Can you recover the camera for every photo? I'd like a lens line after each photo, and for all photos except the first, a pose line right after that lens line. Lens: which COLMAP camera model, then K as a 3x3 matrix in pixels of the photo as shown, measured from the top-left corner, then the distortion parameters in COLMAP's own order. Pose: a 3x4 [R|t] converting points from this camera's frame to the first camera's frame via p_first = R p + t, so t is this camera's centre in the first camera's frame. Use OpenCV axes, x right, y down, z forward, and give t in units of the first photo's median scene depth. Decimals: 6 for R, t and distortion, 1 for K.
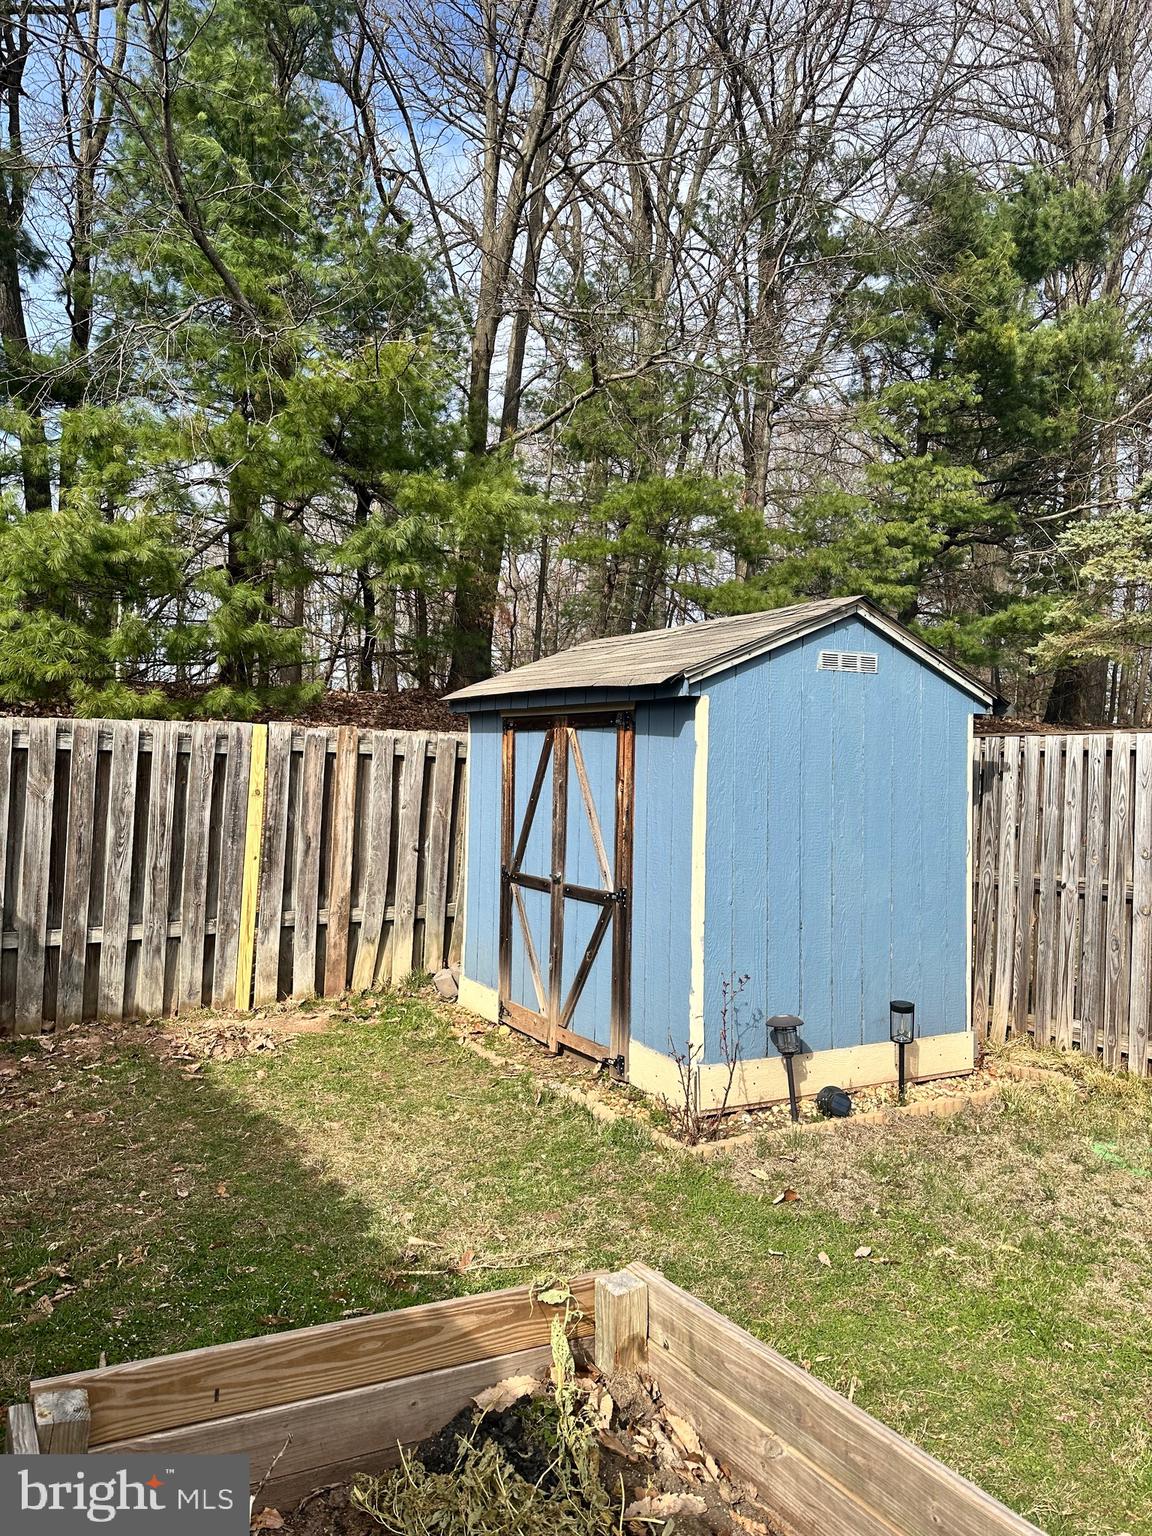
lens RADIAL K [[1061.0, 0, 584.7], [0, 1061.0, 756.5], [0, 0, 1]] dist [0.046231, -0.048428]
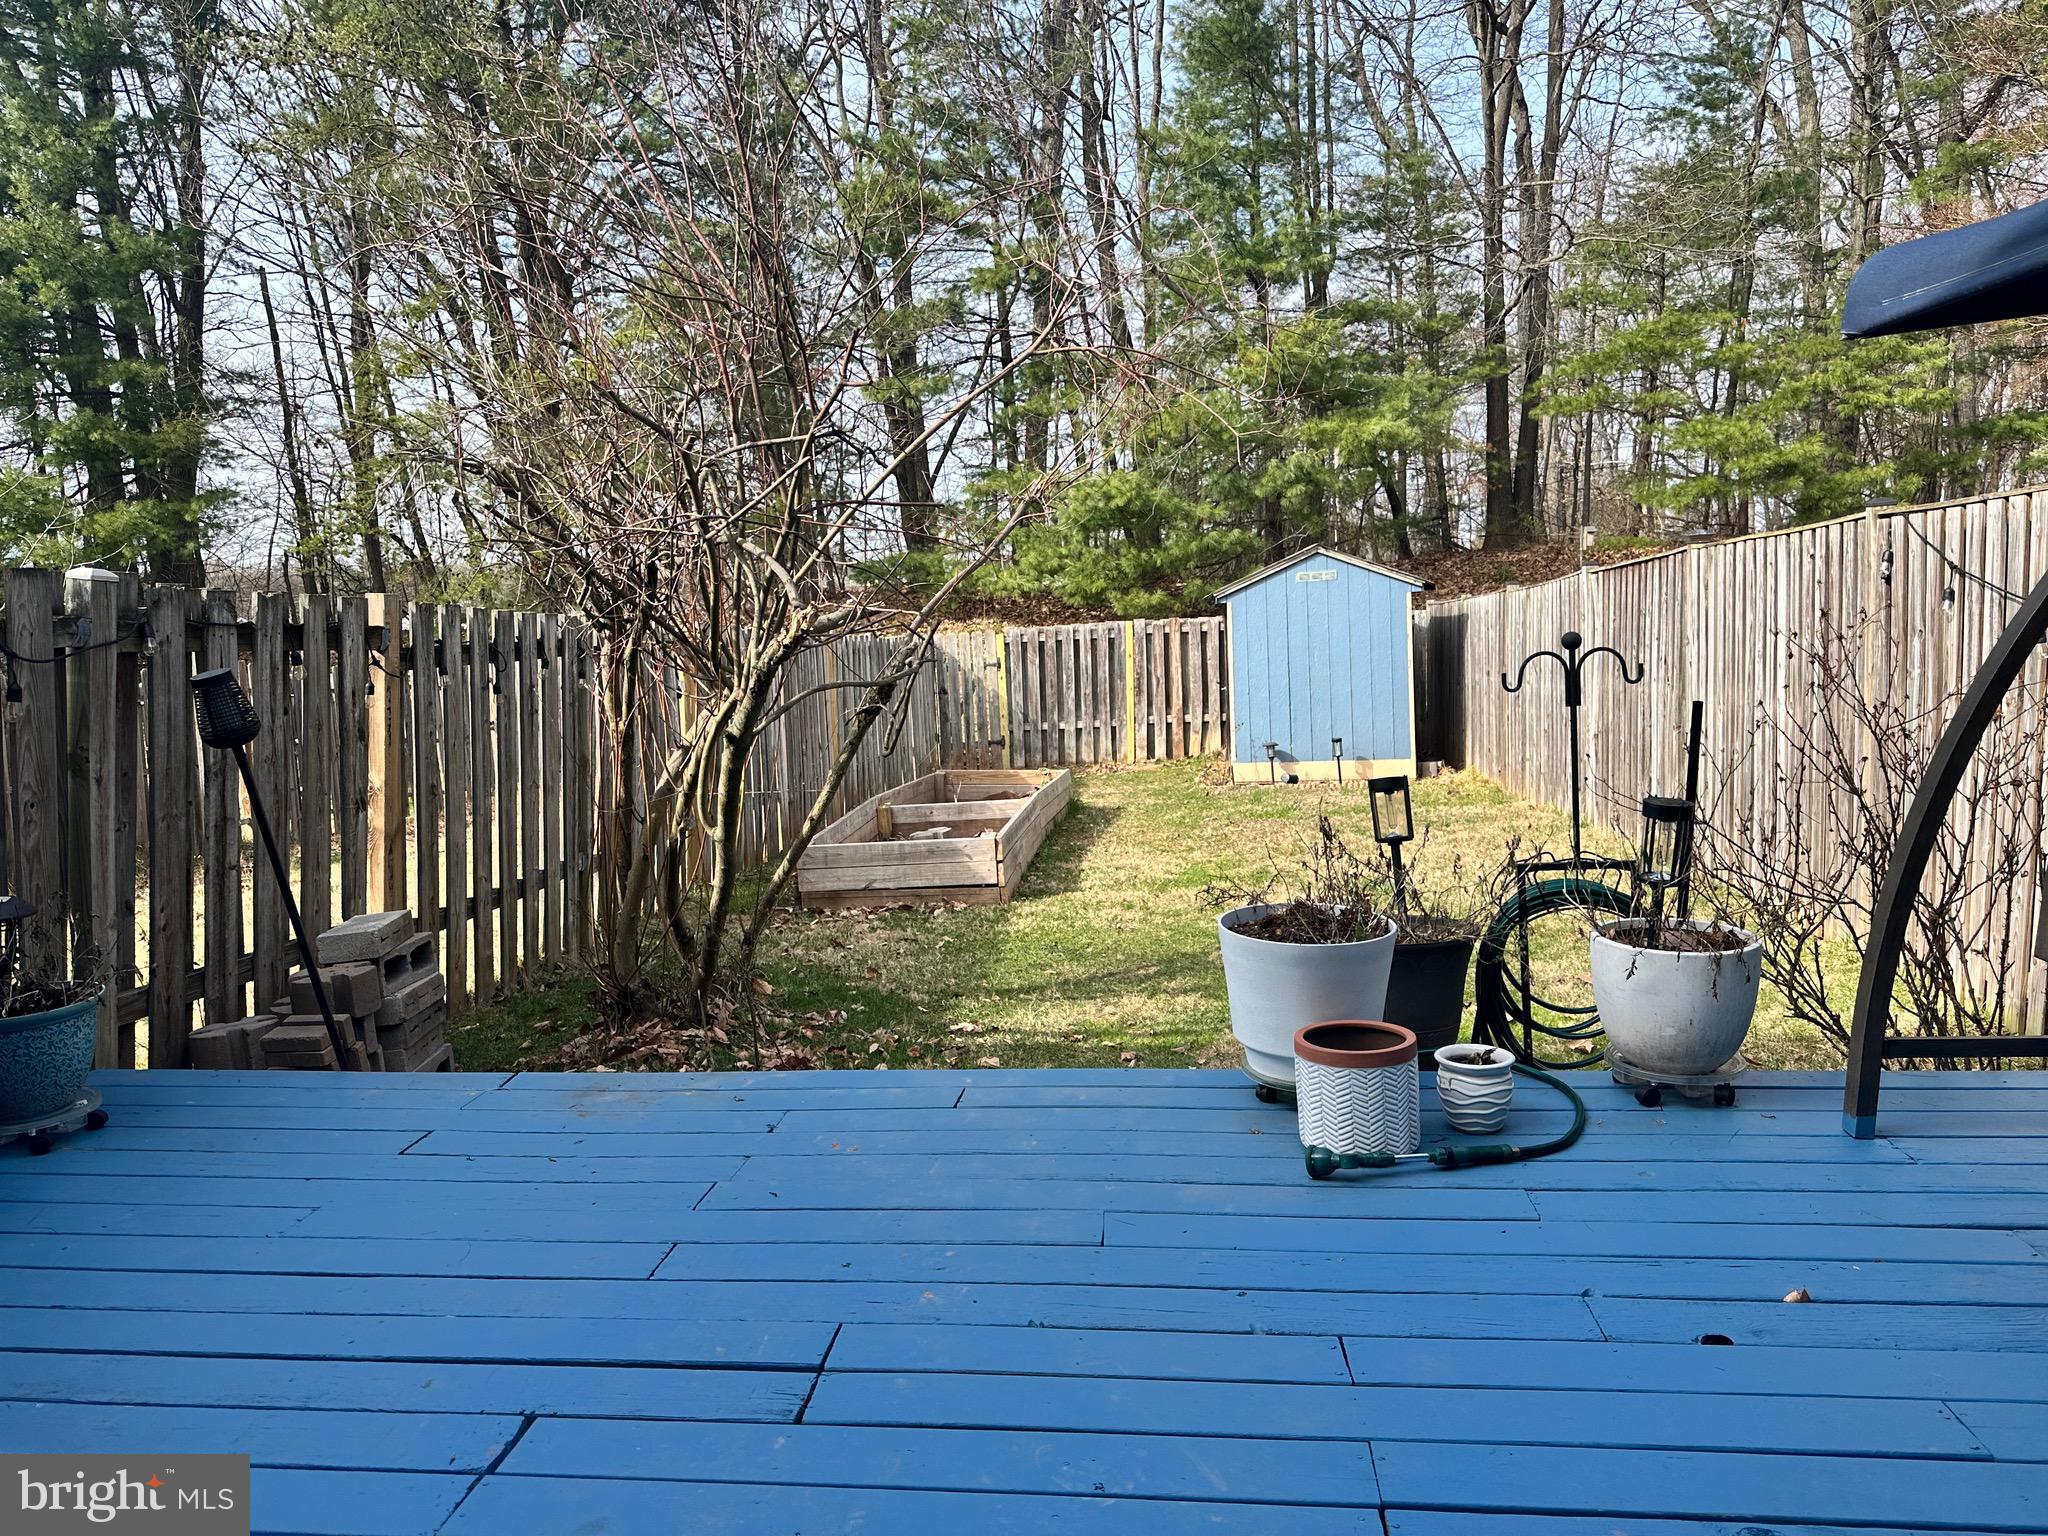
lens RADIAL K [[1414.7, 0, 1021.3], [0, 1414.7, 779.7], [0, 0, 1]] dist [0.046231, -0.048428]
pose [[0.773675, 0.004819, -0.633564, 1.224458], [0.073392, 0.992558, 0.097172, -0.008677], [0.629317, -0.121678, 0.767564, -1.199453]]
